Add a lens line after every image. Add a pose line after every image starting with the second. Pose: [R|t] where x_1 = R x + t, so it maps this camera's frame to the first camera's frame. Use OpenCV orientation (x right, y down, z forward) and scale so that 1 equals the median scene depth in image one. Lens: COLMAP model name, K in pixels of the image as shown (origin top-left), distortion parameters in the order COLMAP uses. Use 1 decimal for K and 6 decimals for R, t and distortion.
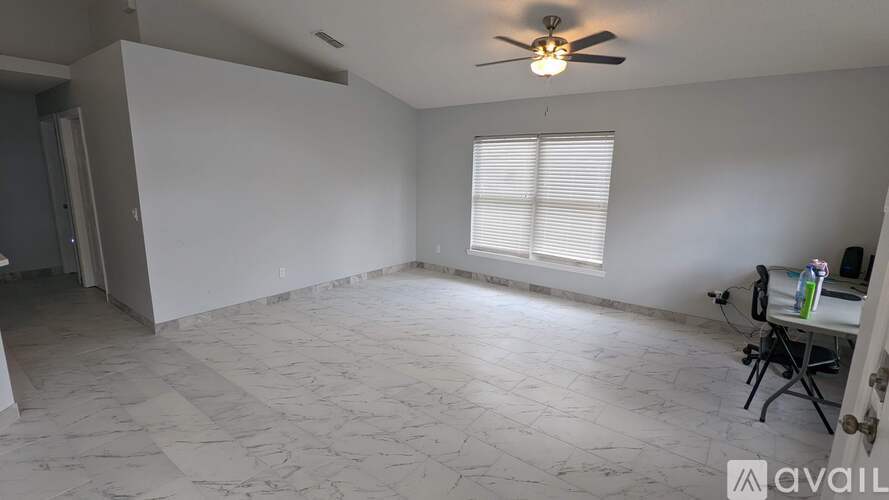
lens RADIAL K [[421.2, 0, 438.1], [0, 421.2, 249.9], [0, 0, 1]] dist [0.002521, 0.000428]
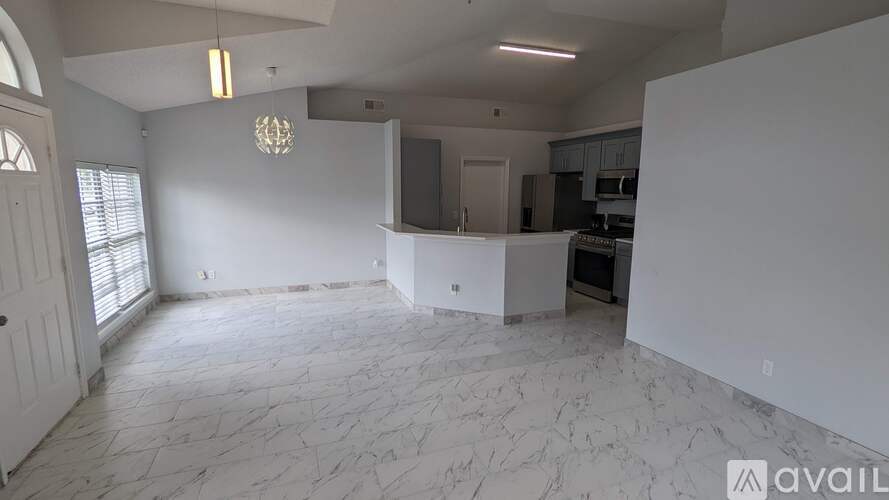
lens RADIAL K [[414.4, 0, 437.9], [0, 414.4, 252.1], [0, 0, 1]] dist [0.000901, 0.000602]
pose [[-0.526742, 0.116554, -0.841997, 0.507651], [-0.178410, 0.953331, 0.243577, -0.231645], [0.831091, 0.278523, -0.481365, 1.173650]]
